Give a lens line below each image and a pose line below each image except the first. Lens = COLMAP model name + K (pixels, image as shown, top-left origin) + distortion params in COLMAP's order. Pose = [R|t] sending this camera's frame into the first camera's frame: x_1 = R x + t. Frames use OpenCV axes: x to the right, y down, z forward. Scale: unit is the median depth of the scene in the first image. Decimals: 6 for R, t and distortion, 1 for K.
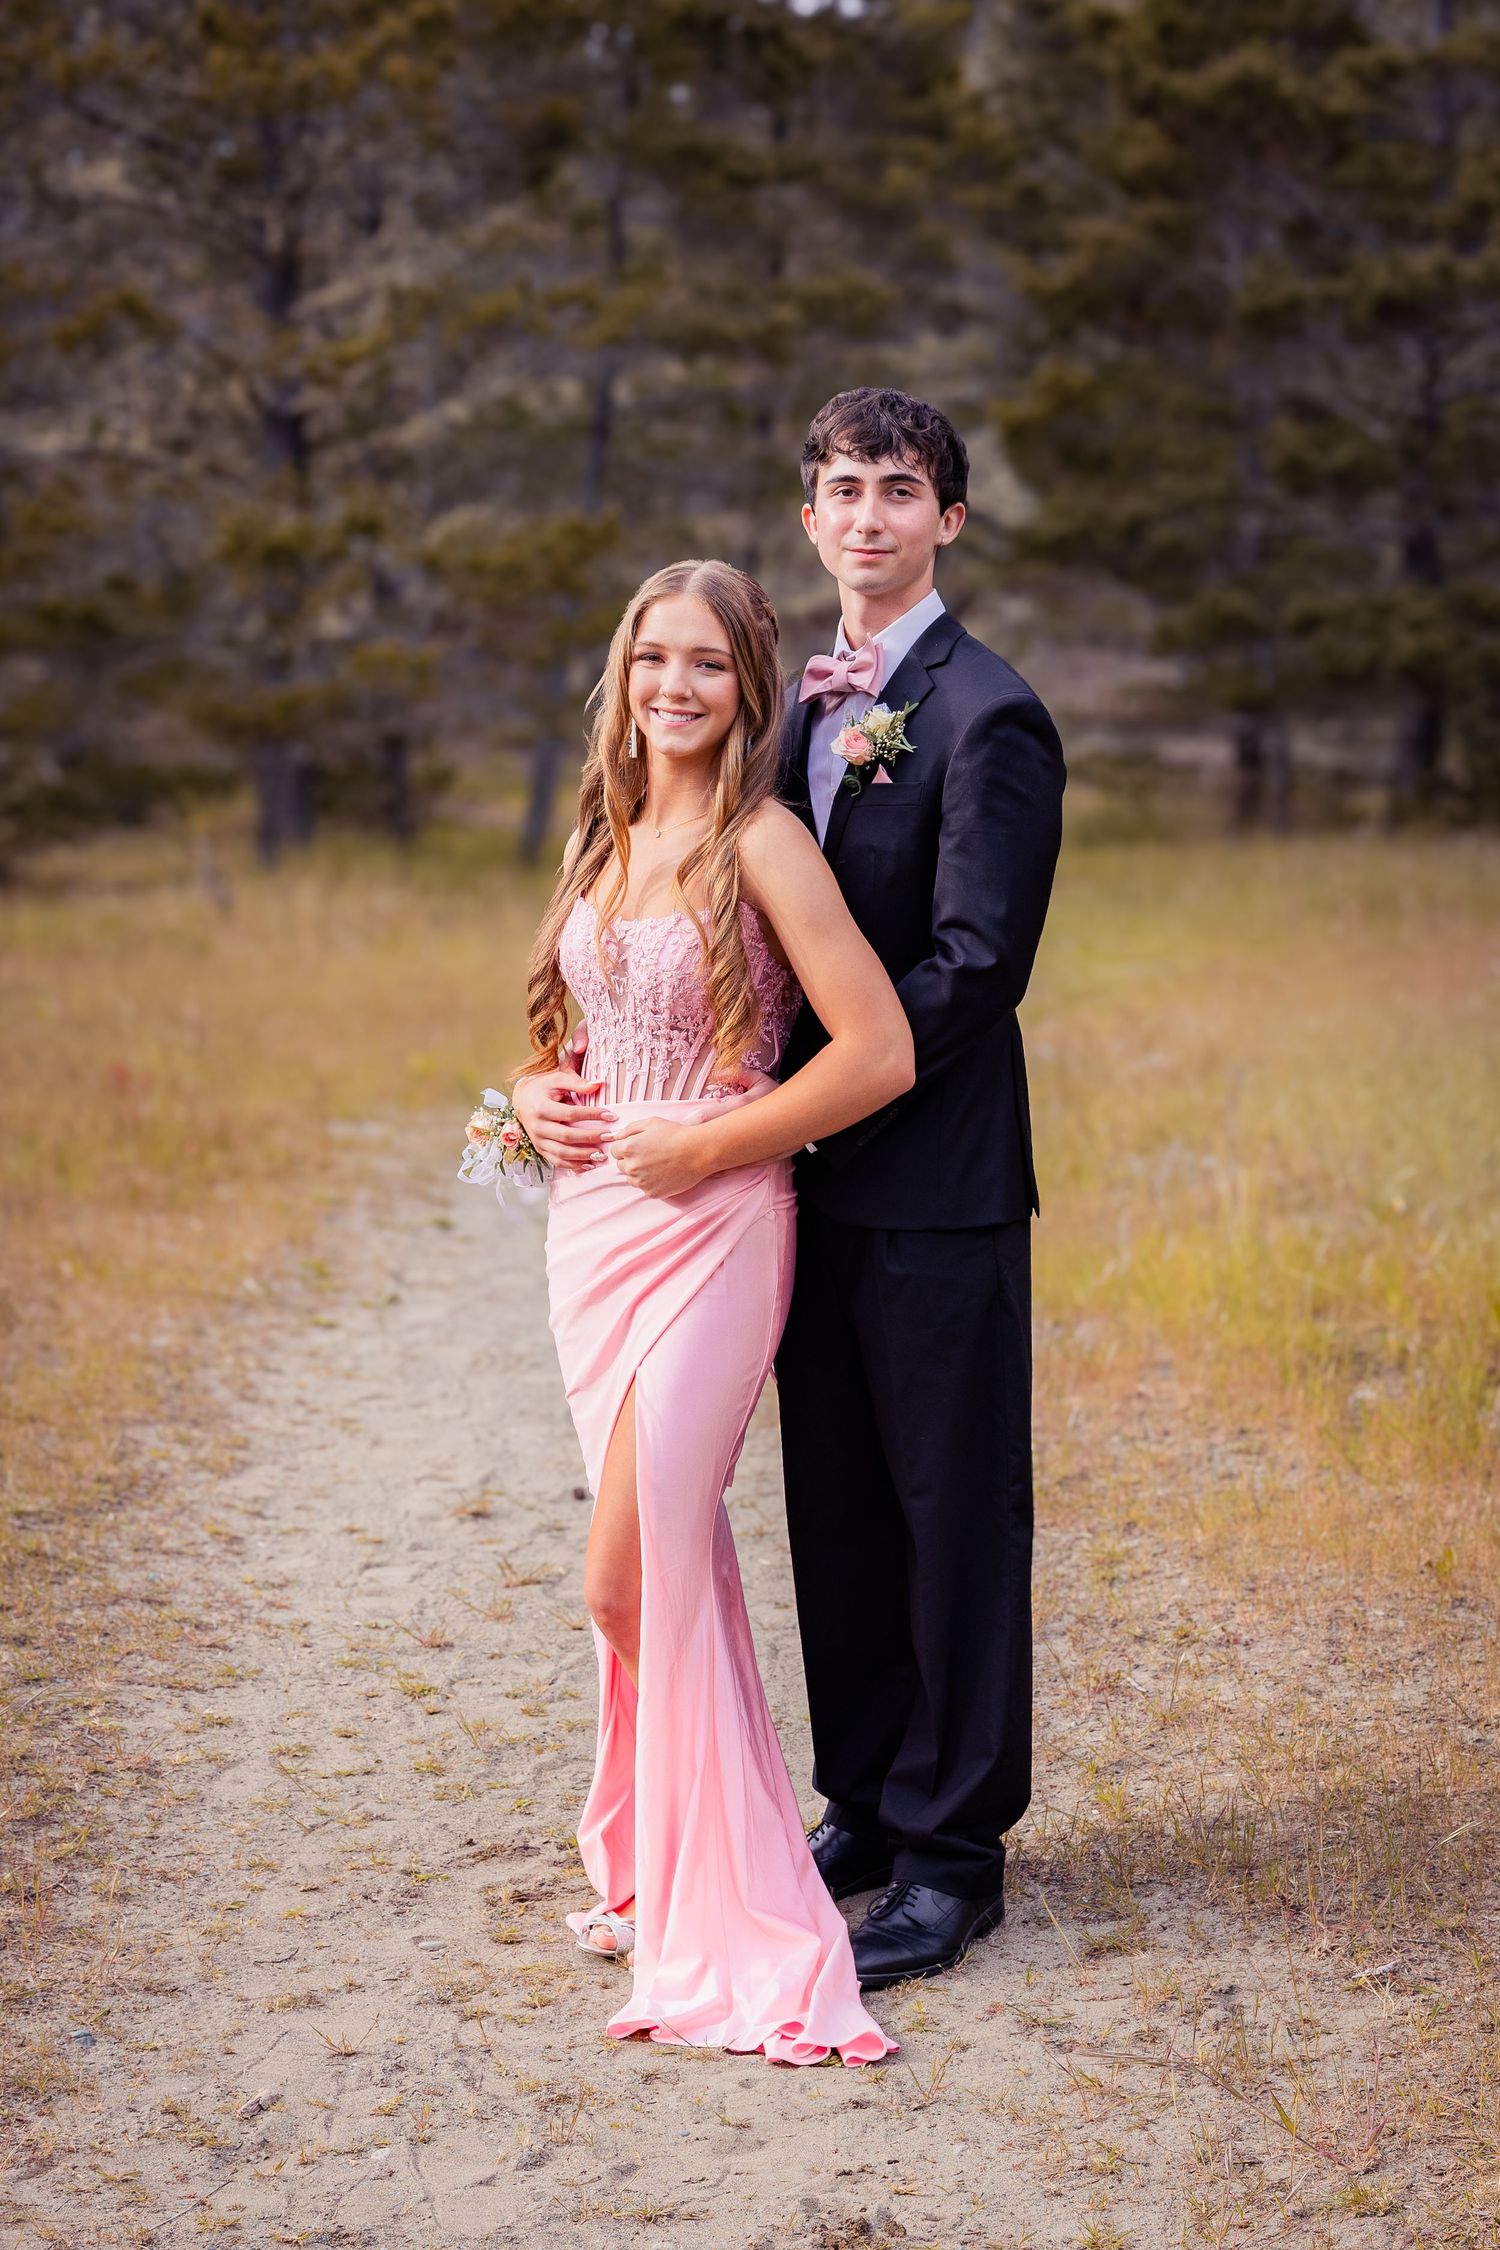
lens RADIAL K [[3666.3, 0, 750.0], [0, 3666.3, 1125.0], [0, 0, 1]] dist [-0.033070, -0.064526]
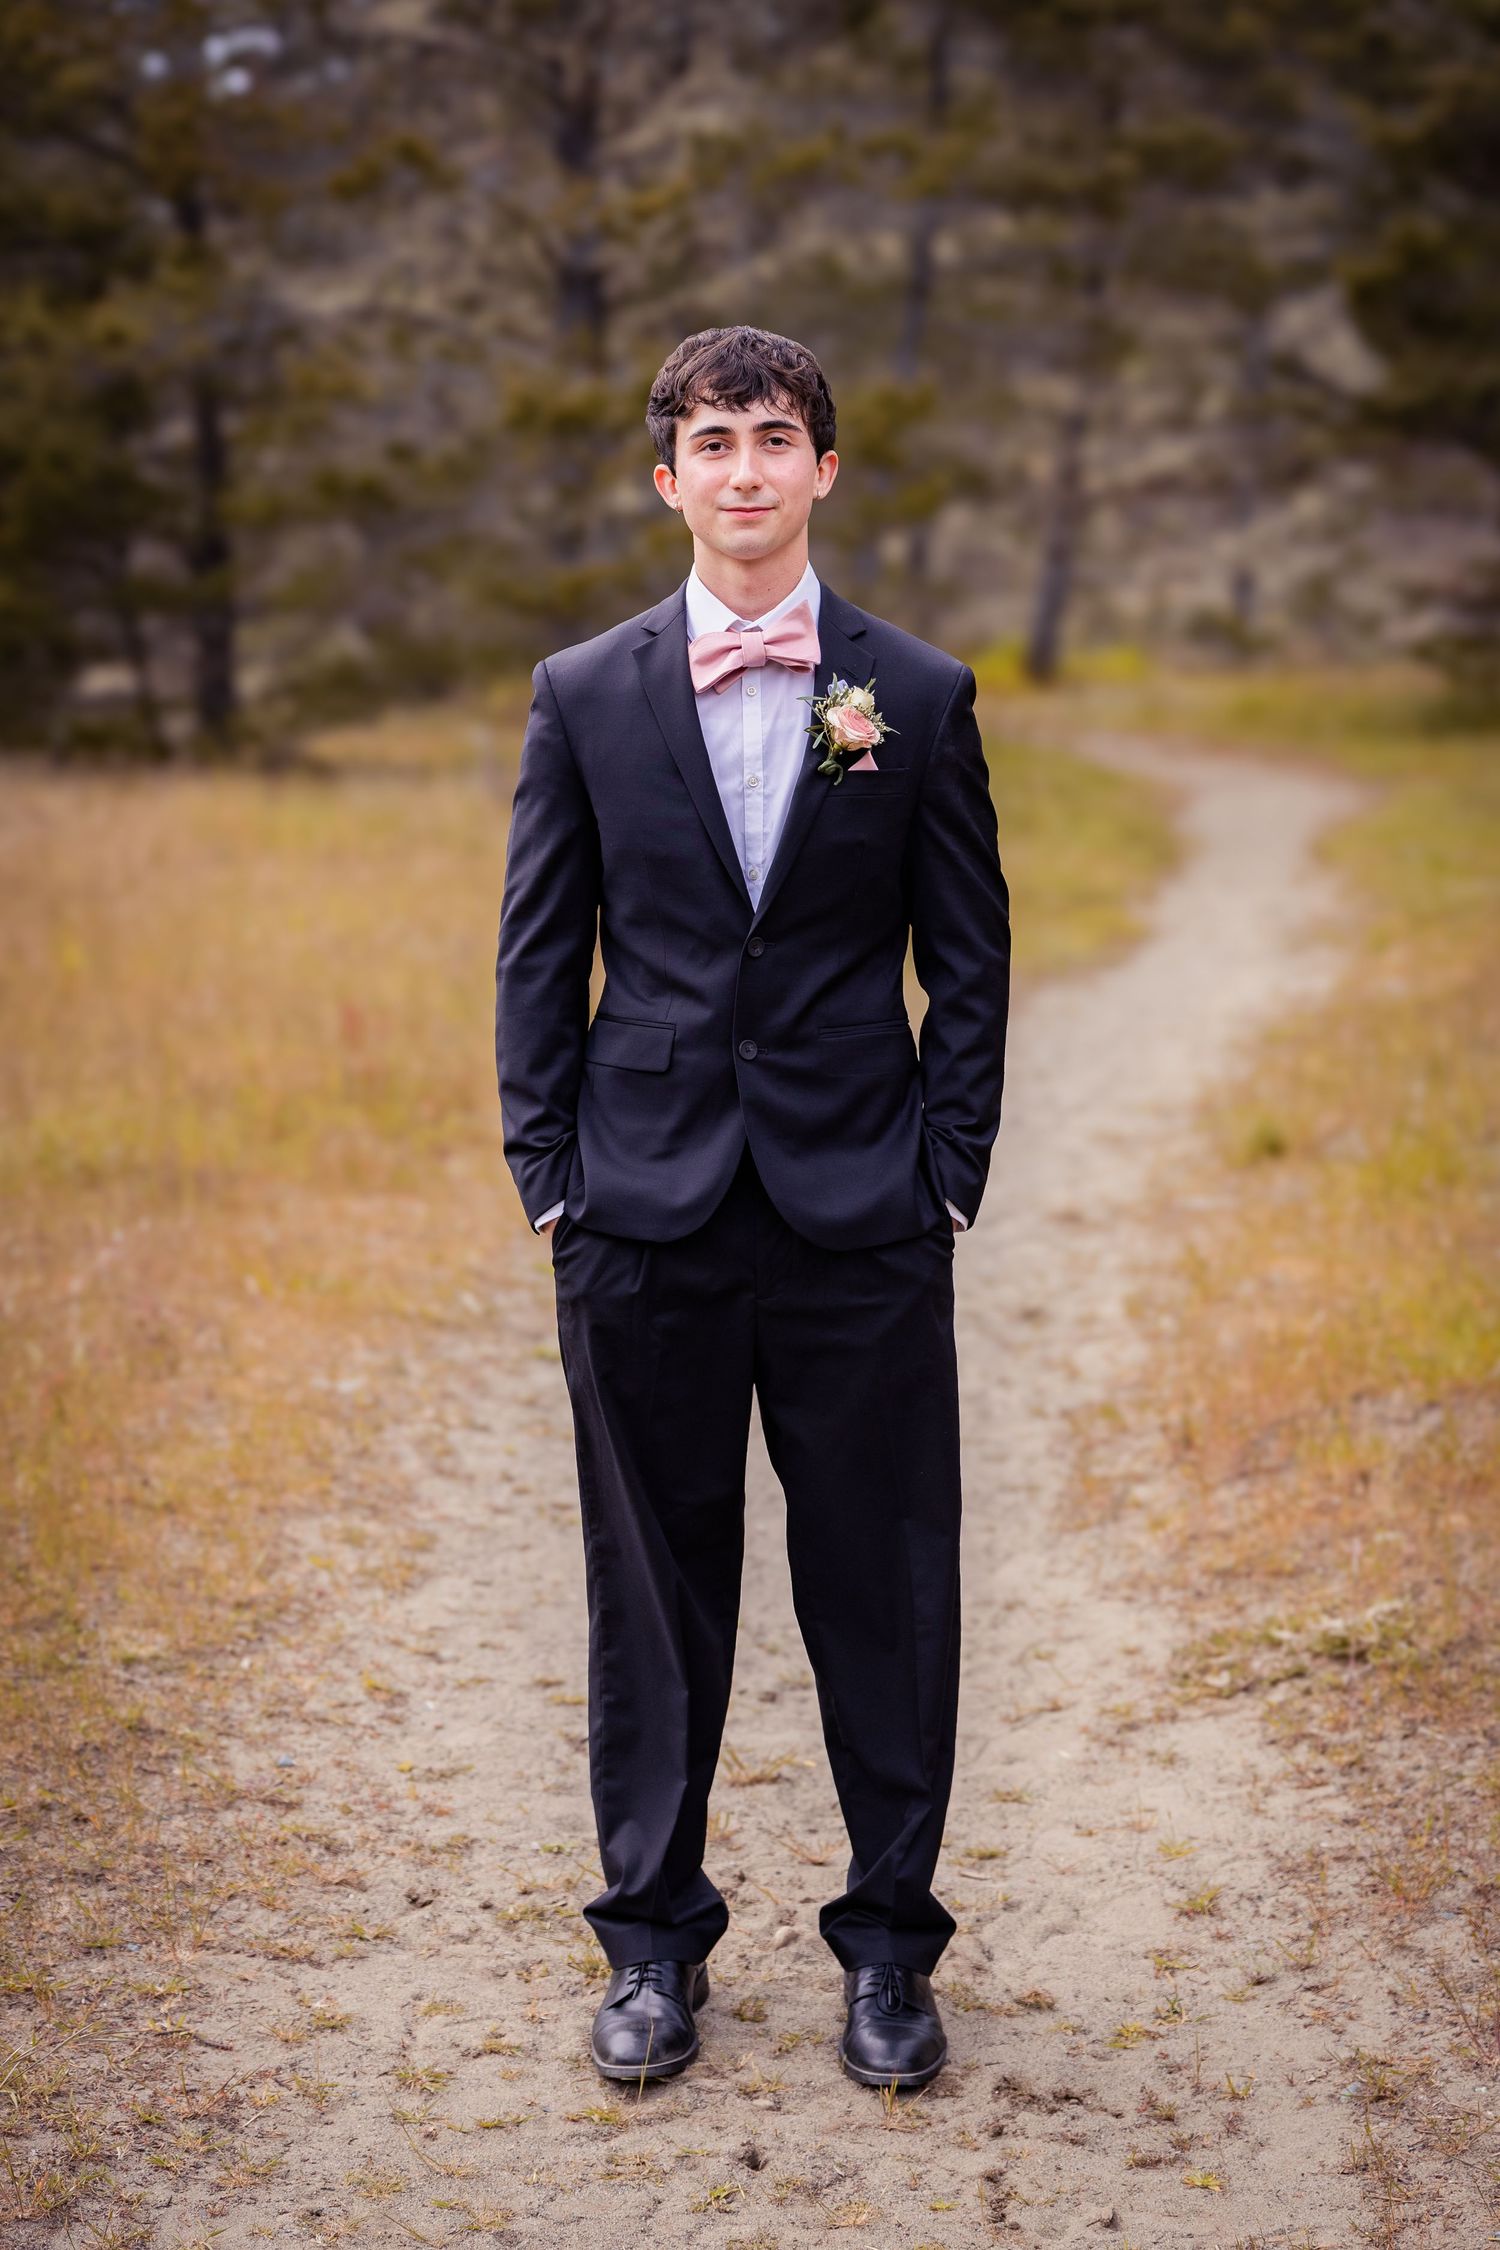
lens RADIAL K [[3638.4, 0, 750.0], [0, 3638.4, 1125.0], [0, 0, 1]] dist [0.010362, 0.001281]
pose [[0.996110, 0.023376, -0.084956, 0.000085], [-0.020088, 0.999023, 0.039353, -0.014730], [0.085793, -0.037493, 0.995607, 0.074152]]
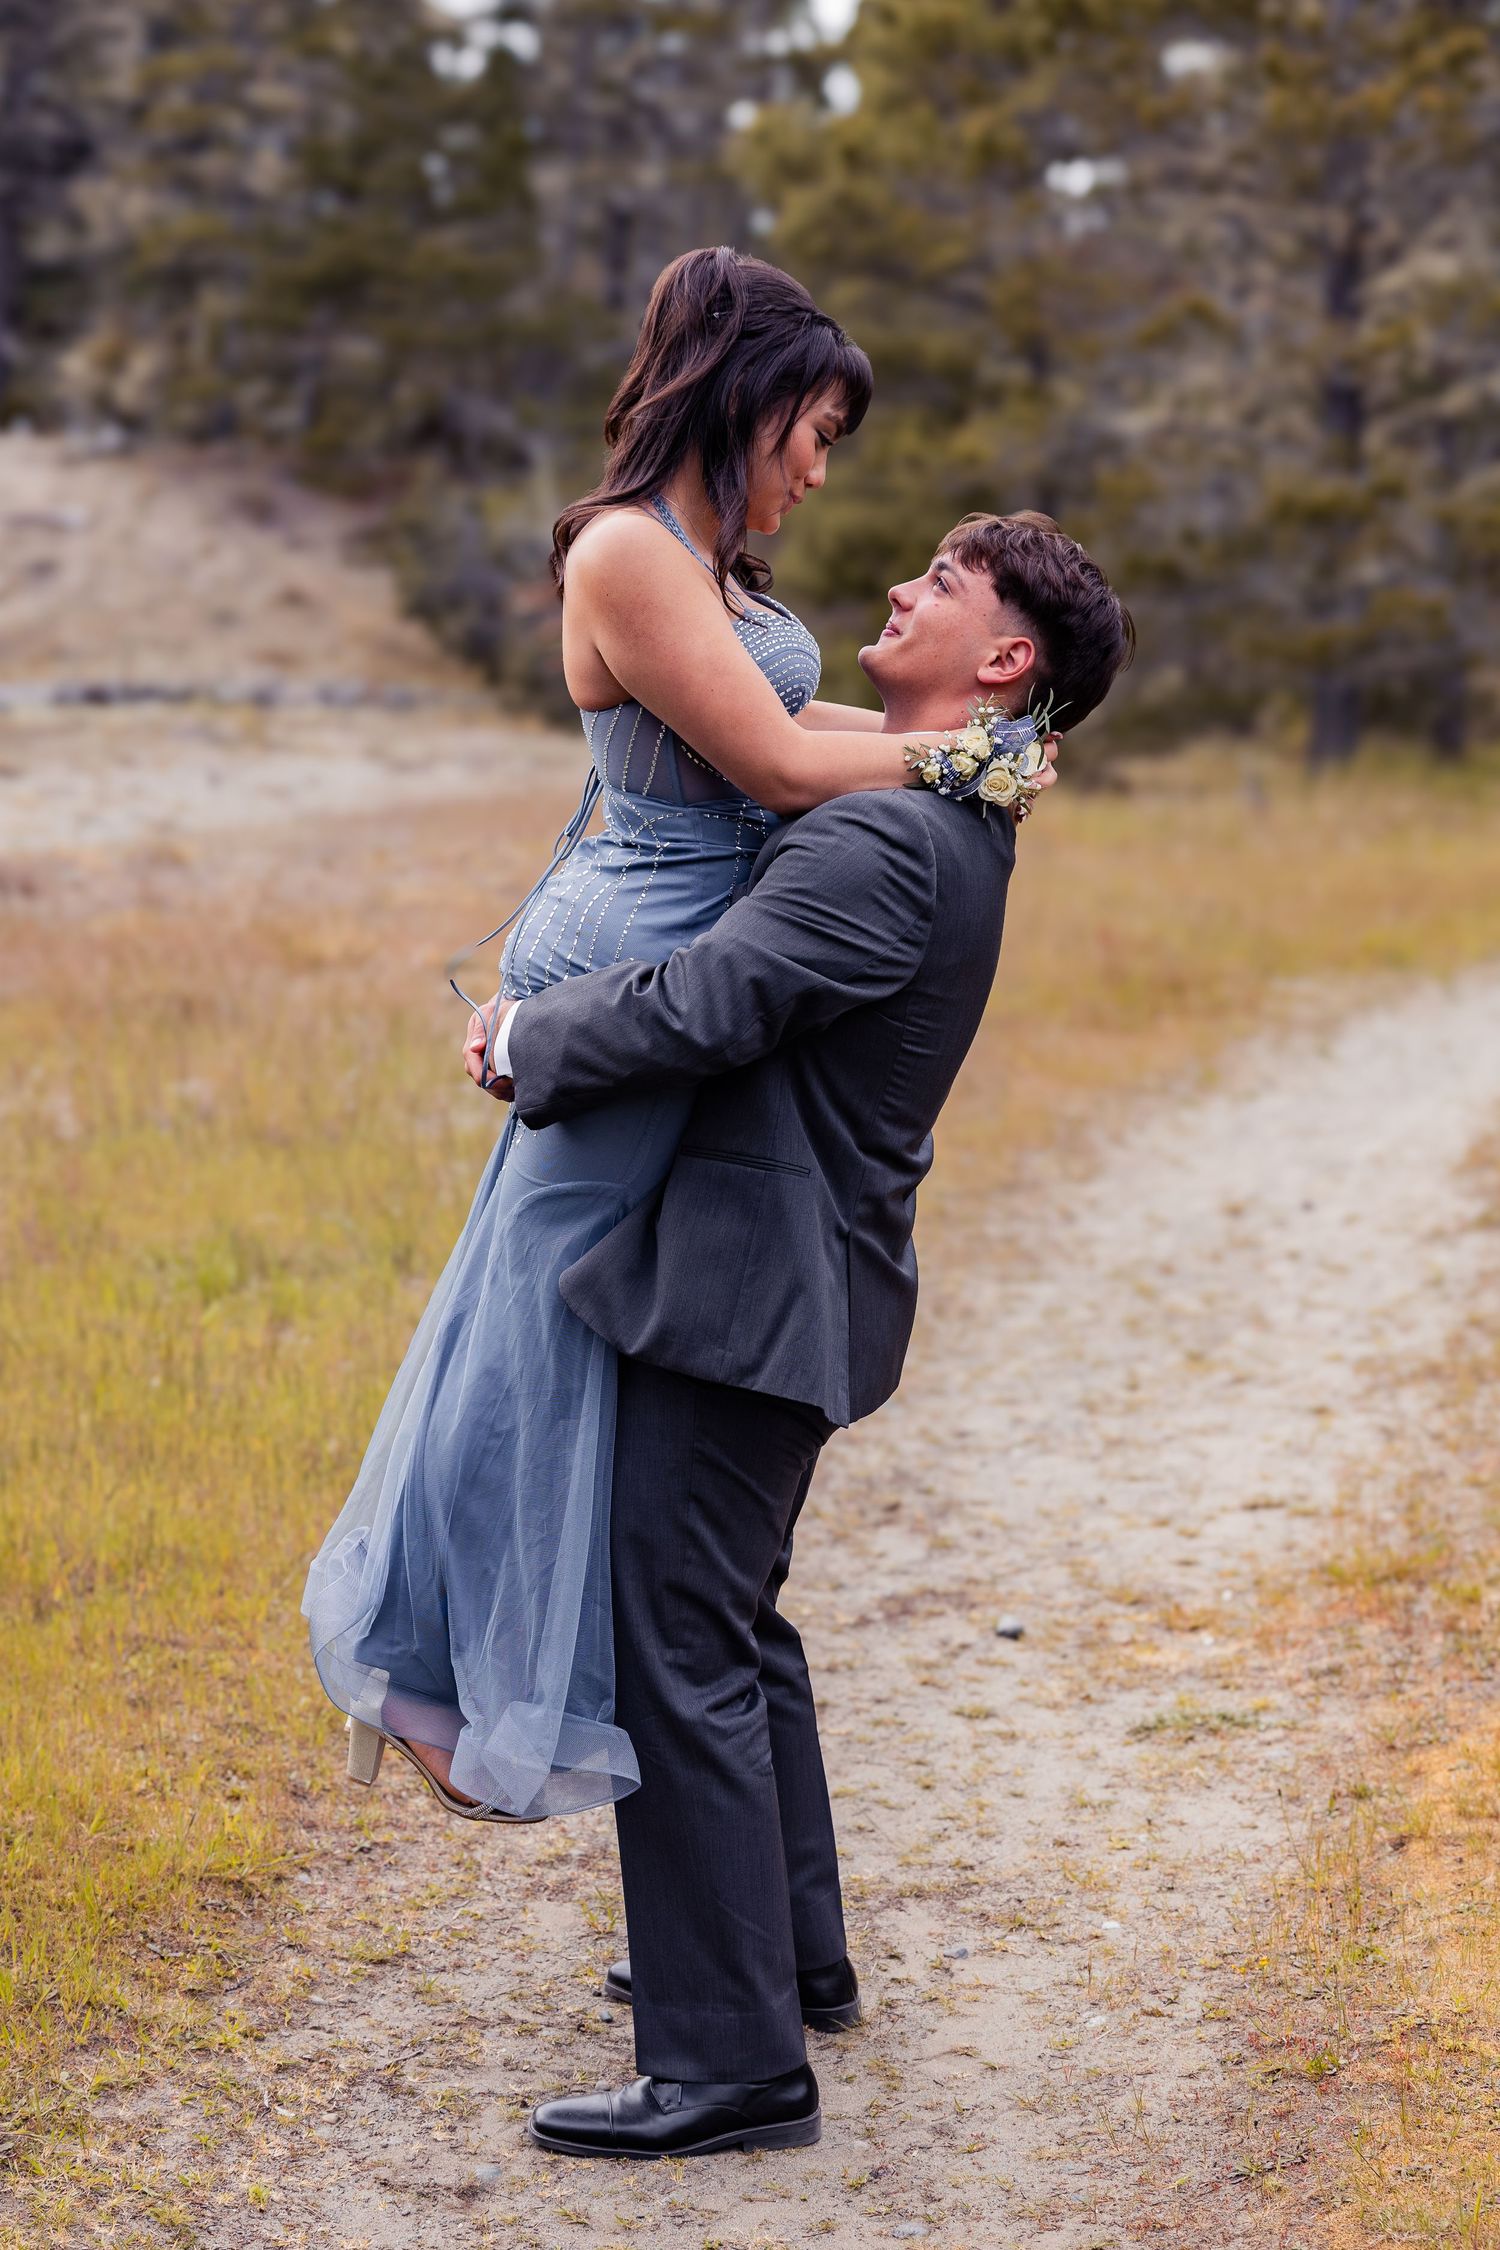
lens RADIAL K [[3531.5, 0, 677.7], [0, 3531.5, 1122.3], [0, 0, 1]] dist [-0.012765, 0.083453]
pose [[0.941037, 0.040994, -0.335811, 0.068624], [-0.030837, 0.998893, 0.035525, 0.007897], [0.336895, -0.023075, 0.941259, -0.158448]]
